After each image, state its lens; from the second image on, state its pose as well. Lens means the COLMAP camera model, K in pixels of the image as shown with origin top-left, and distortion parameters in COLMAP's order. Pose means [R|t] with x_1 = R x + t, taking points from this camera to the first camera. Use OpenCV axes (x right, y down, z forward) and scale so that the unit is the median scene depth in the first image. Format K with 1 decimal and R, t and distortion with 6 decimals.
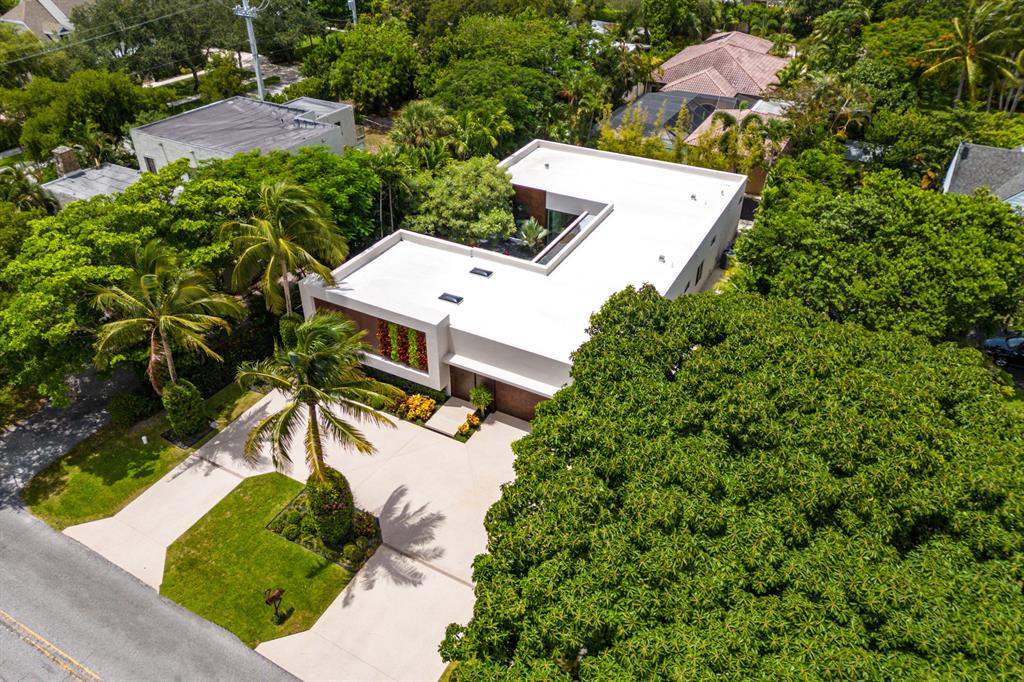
lens RADIAL K [[704.9, 0, 515.2], [0, 704.9, 306.2], [0, 0, 1]] dist [0.123232, -0.155307]
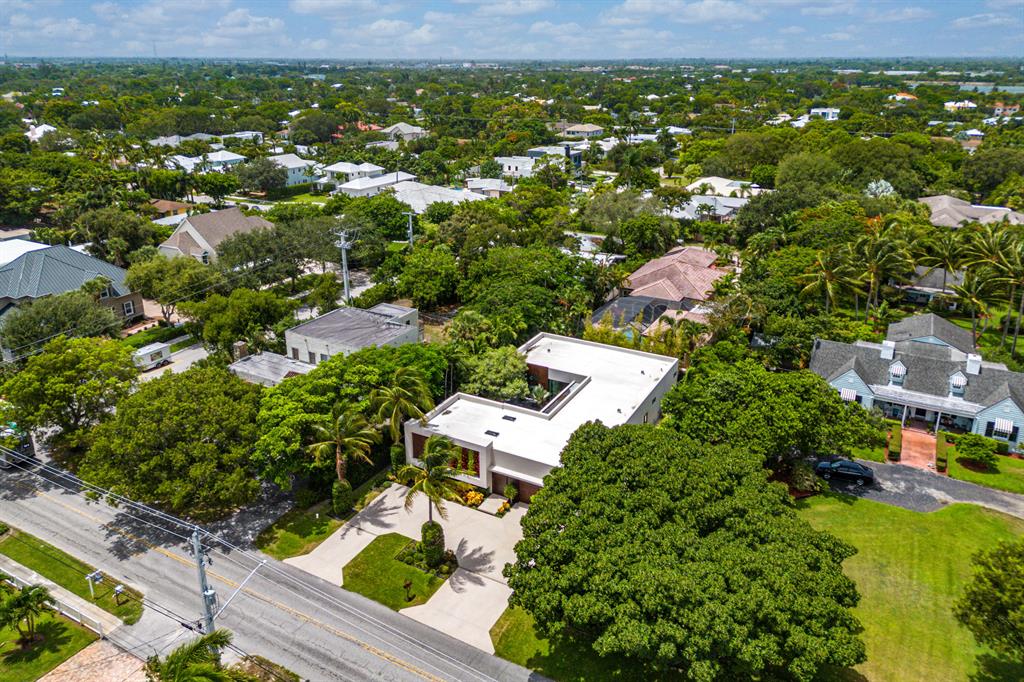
lens RADIAL K [[704.9, 0, 515.2], [0, 704.9, 306.2], [0, 0, 1]] dist [0.123232, -0.155307]
pose [[0.999960, -0.000905, -0.008931, -0.020445], [-0.001151, 0.973769, -0.227537, 0.077899], [0.008903, 0.227538, 0.973729, -0.712851]]
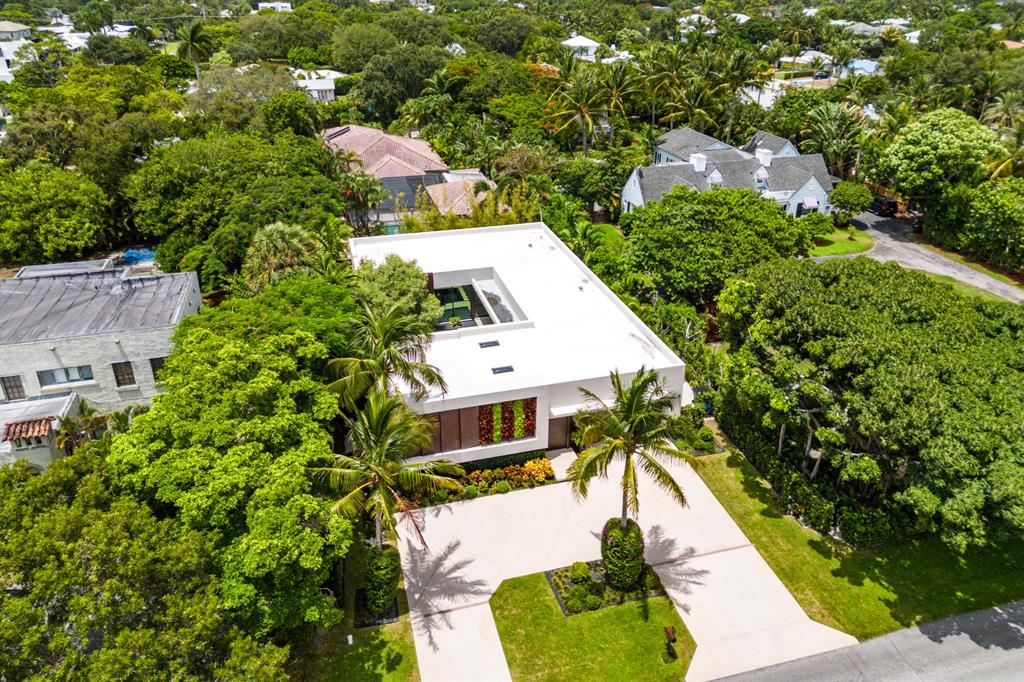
lens RADIAL K [[704.9, 0, 515.2], [0, 704.9, 306.2], [0, 0, 1]] dist [0.123232, -0.155307]
pose [[0.726566, -0.298183, 0.619022, -0.707678], [0.370599, 0.928710, 0.012376, -0.106406], [-0.578582, 0.220417, 0.785276, 0.124399]]
